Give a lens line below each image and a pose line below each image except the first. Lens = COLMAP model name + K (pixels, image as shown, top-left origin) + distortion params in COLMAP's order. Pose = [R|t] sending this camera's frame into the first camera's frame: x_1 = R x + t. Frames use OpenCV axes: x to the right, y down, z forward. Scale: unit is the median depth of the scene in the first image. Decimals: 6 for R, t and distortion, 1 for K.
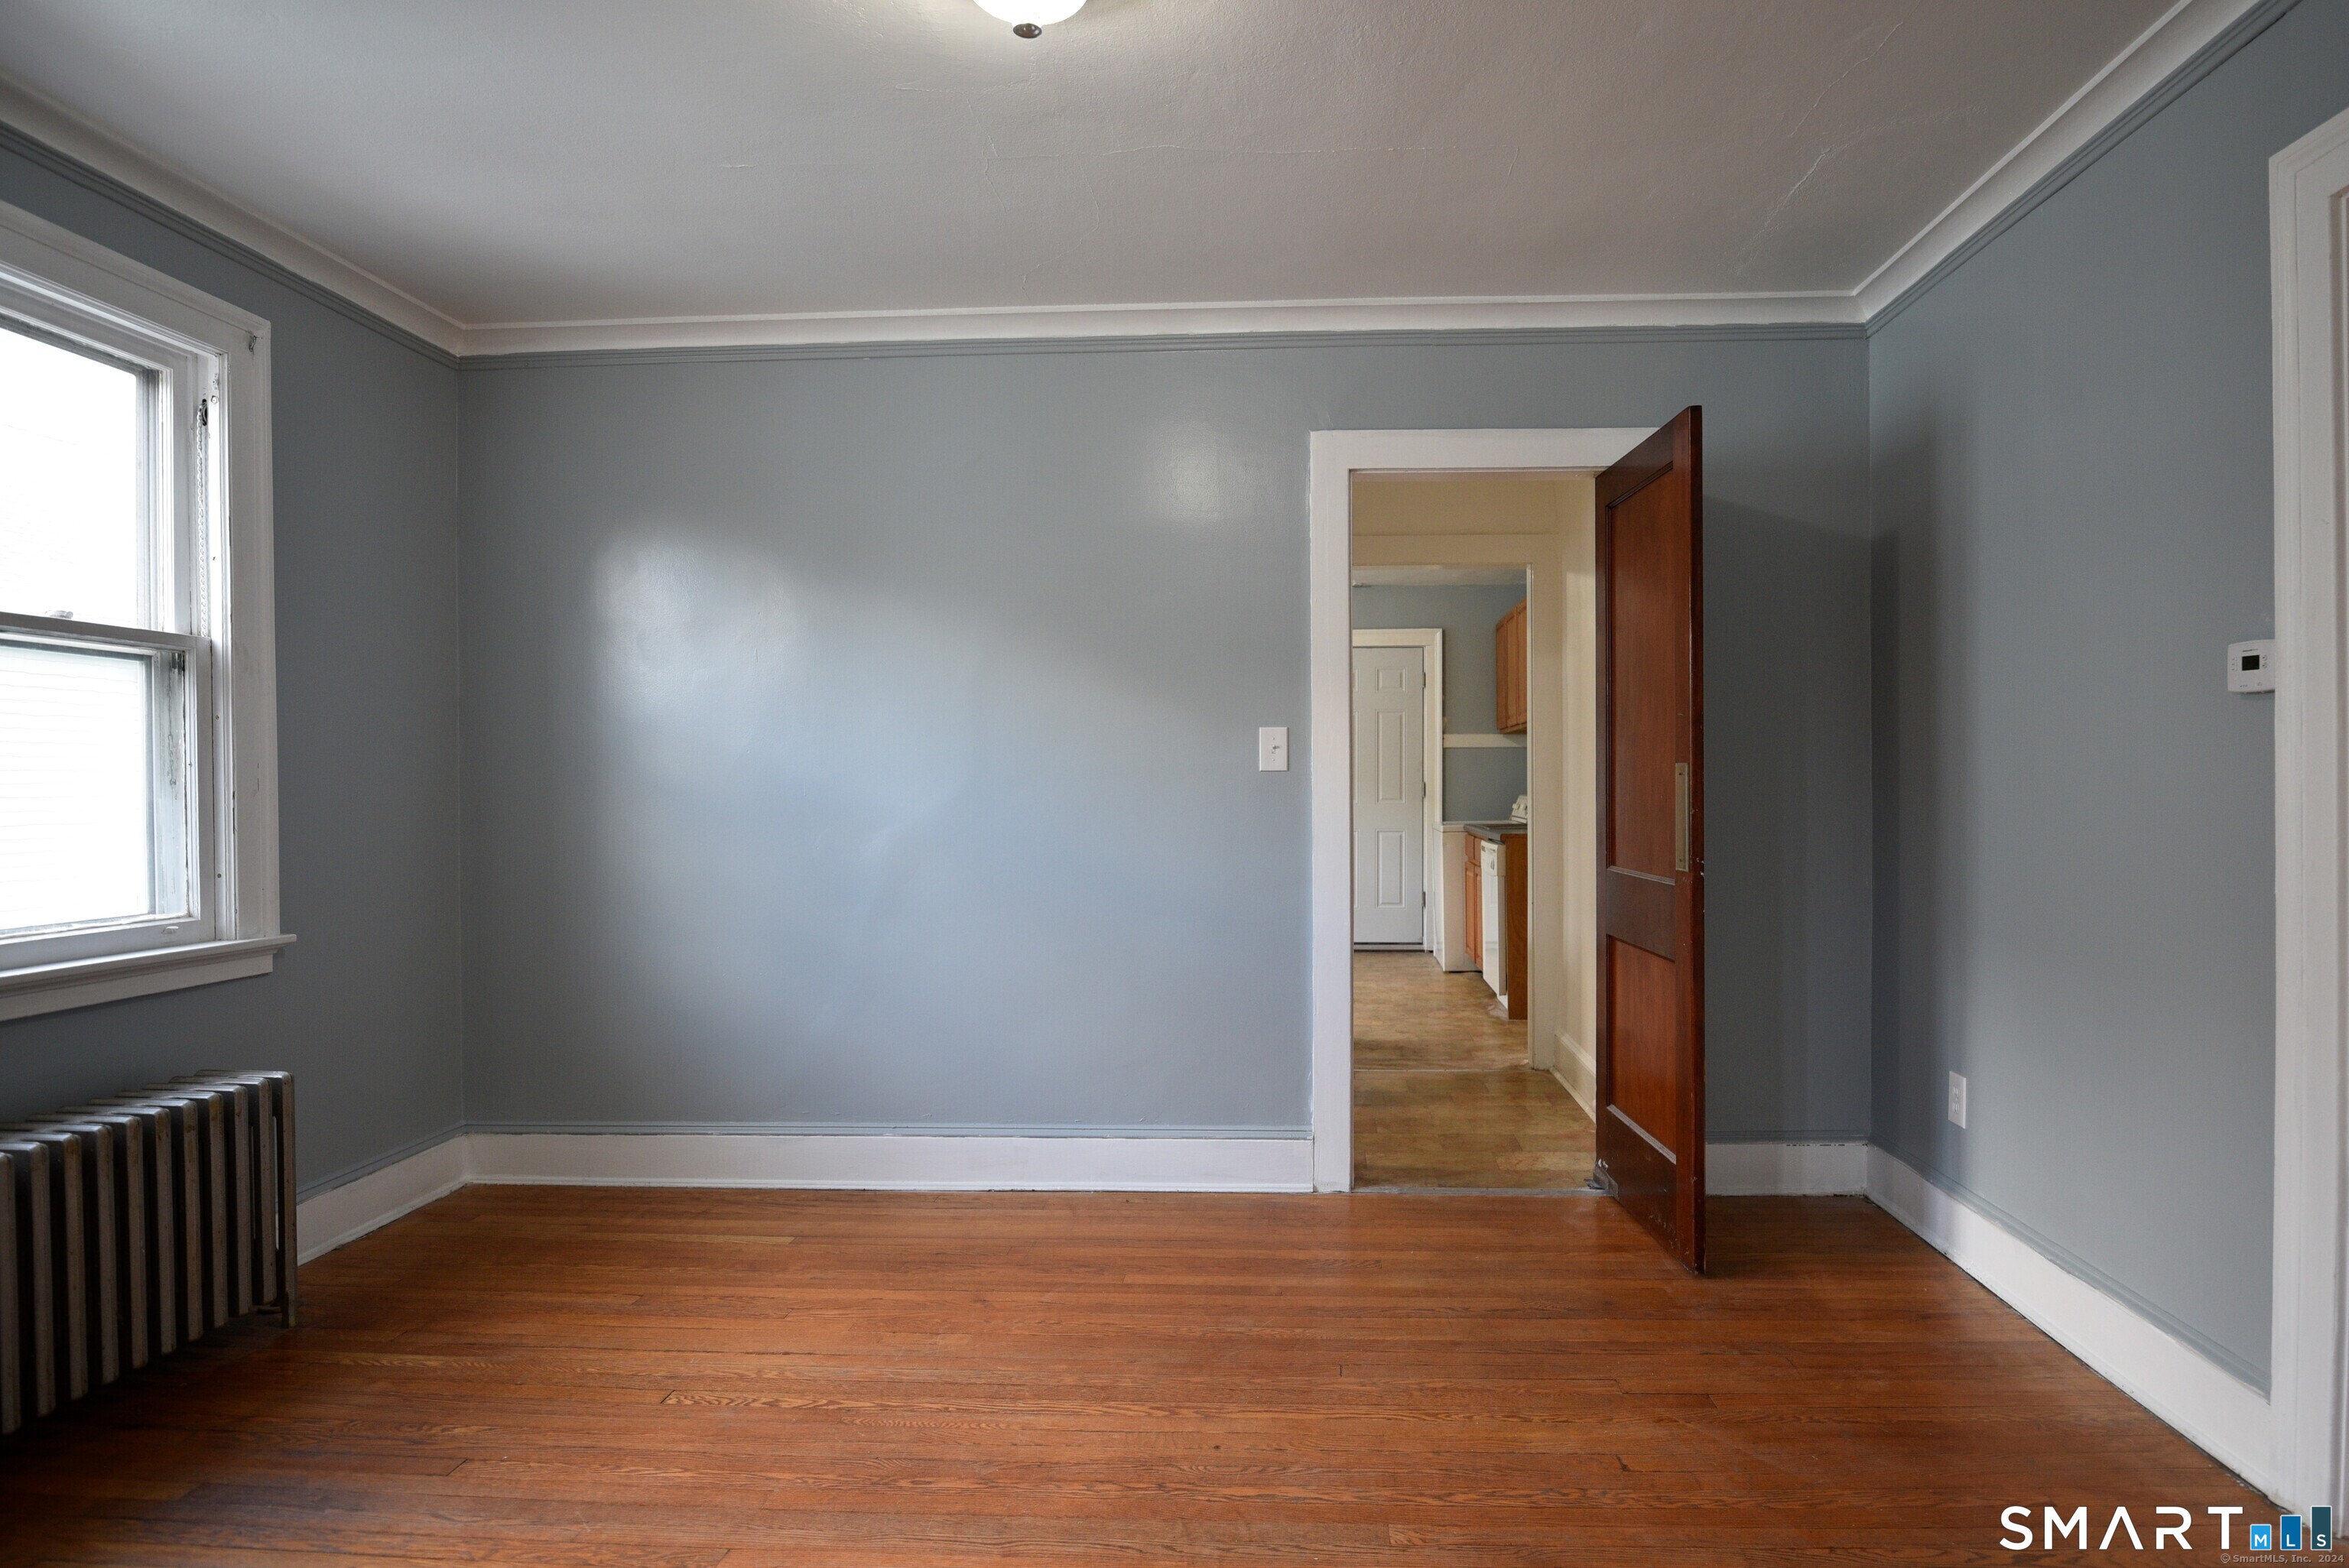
lens RADIAL K [[1336.2, 0, 1173.5], [0, 1336.2, 803.0], [0, 0, 1]] dist [-0.004239, -0.000599]
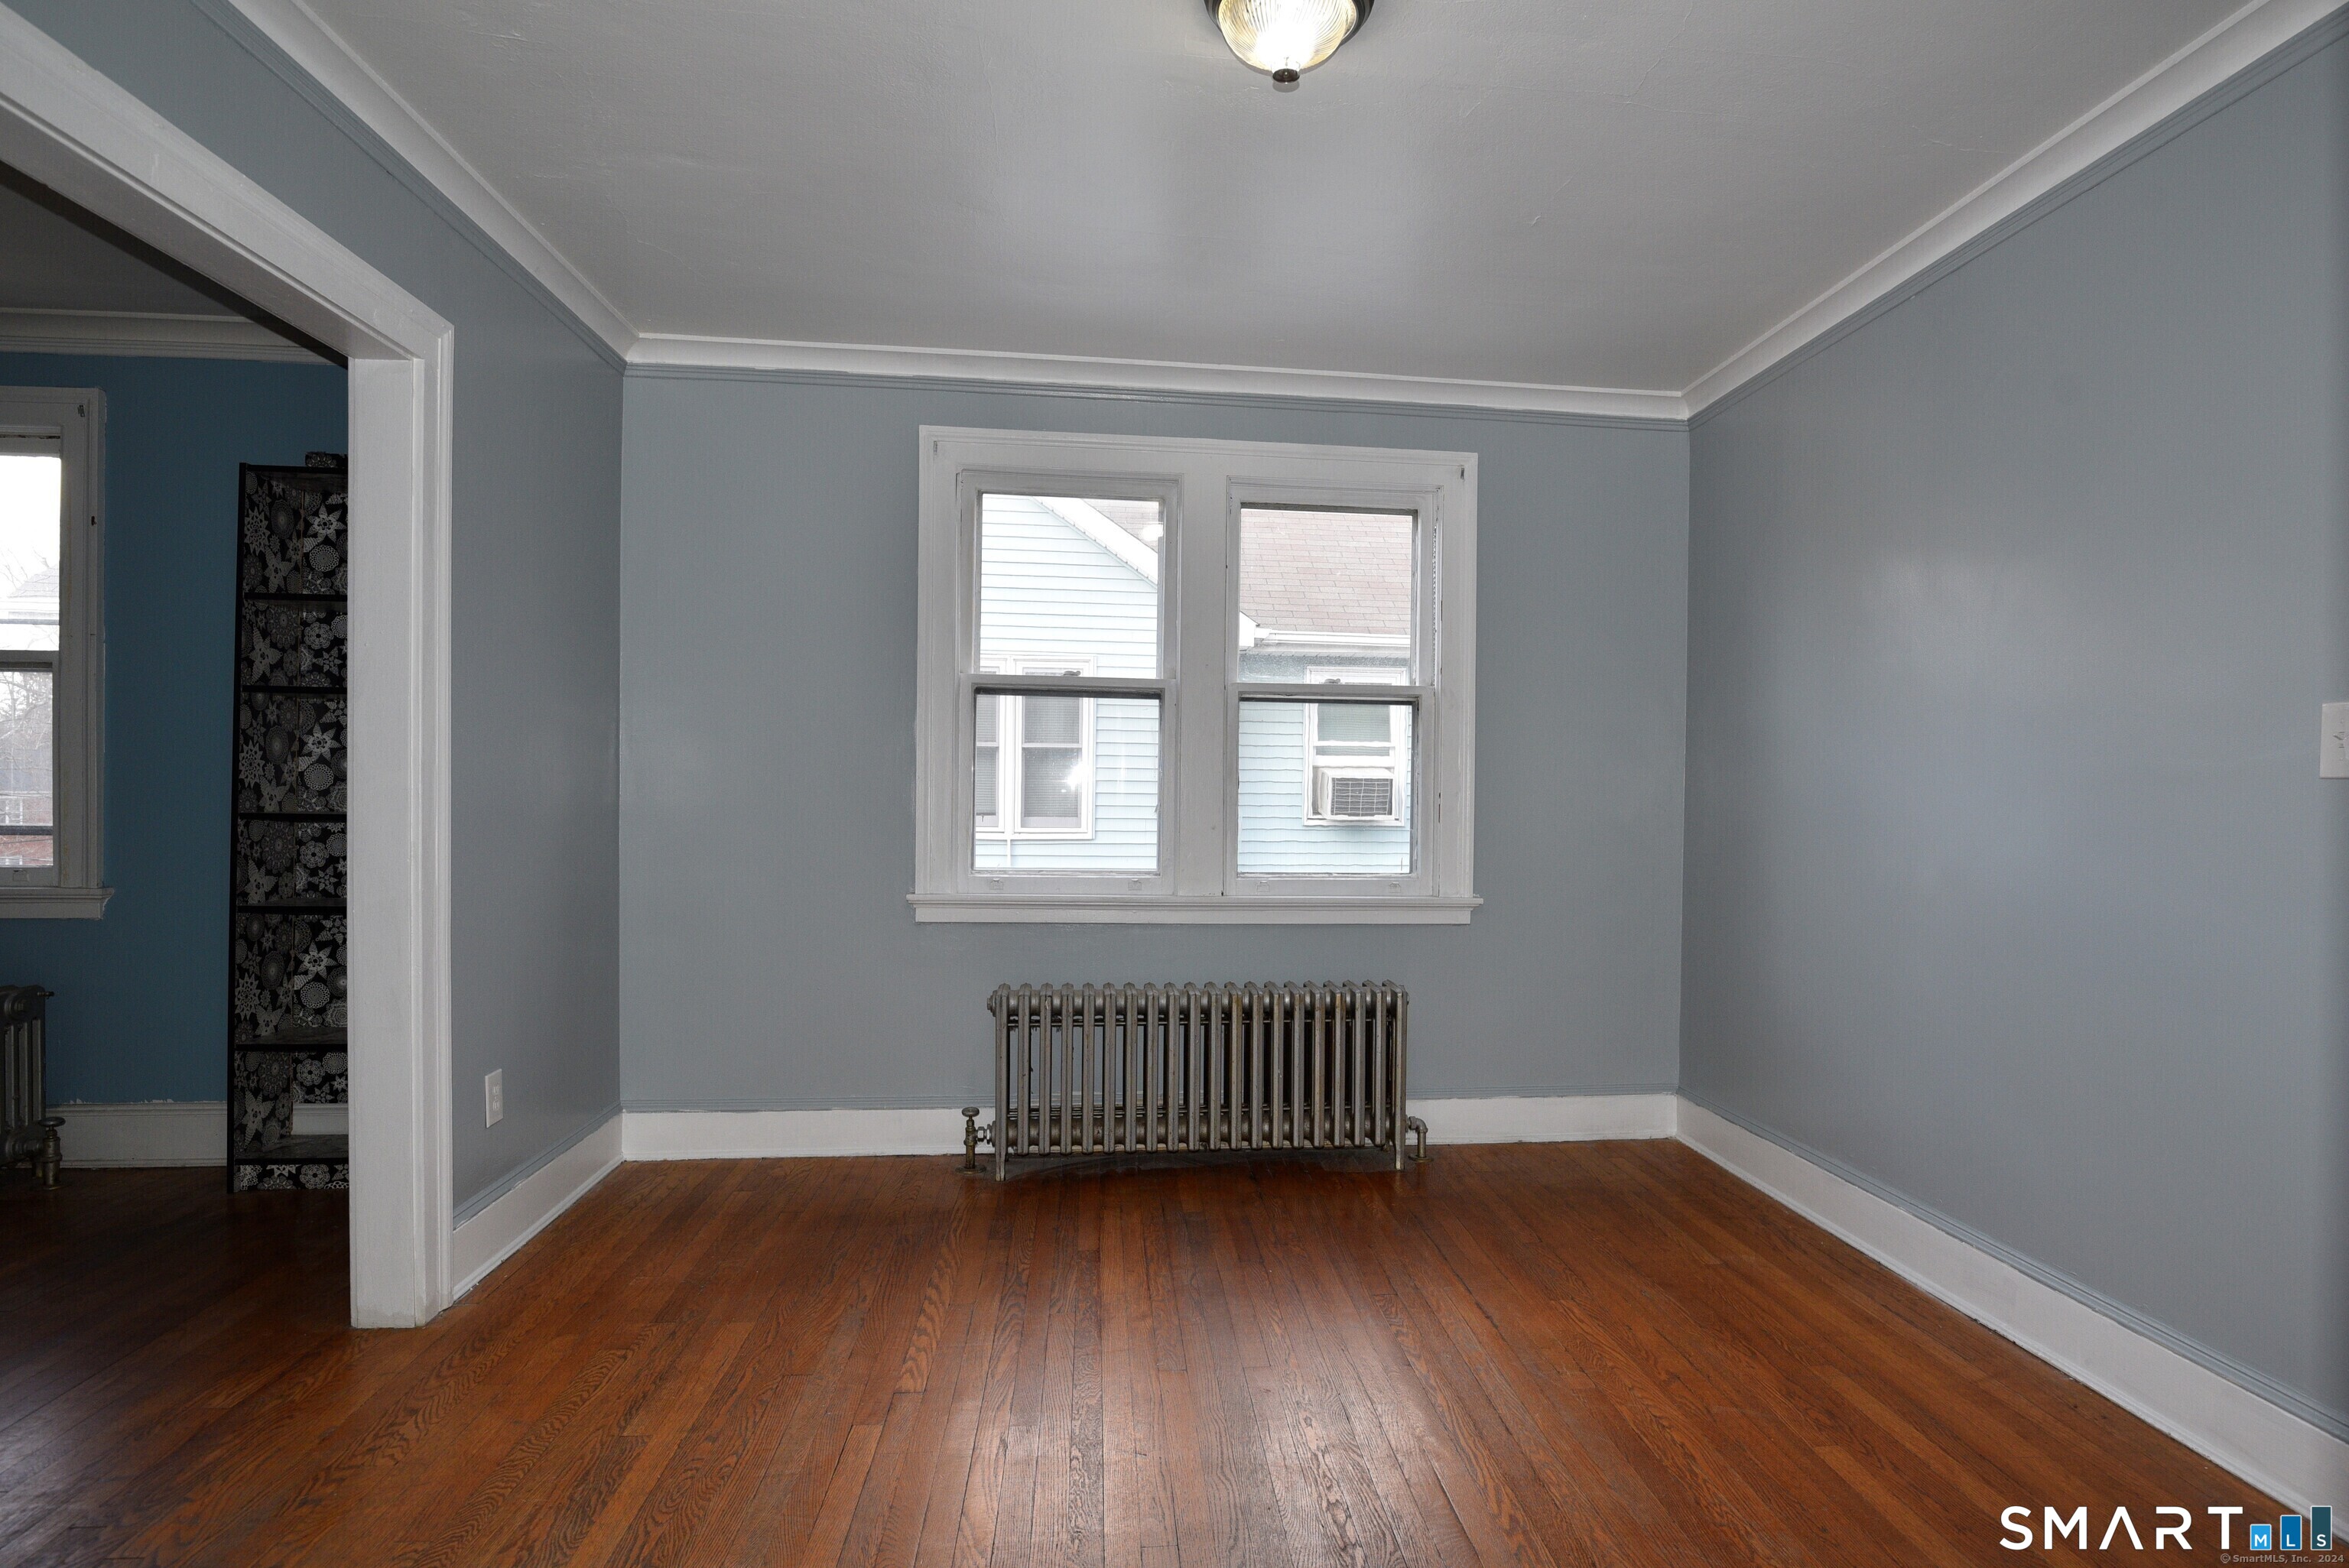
lens RADIAL K [[1232.3, 0, 1183.2], [0, 1232.3, 776.5], [0, 0, 1]] dist [-0.018164, -0.002134]
pose [[0.213497, 0.000264, -0.976944, 0.504141], [-0.025921, 0.999649, -0.005394, -0.010310], [0.976600, 0.026475, 0.213429, 0.434300]]
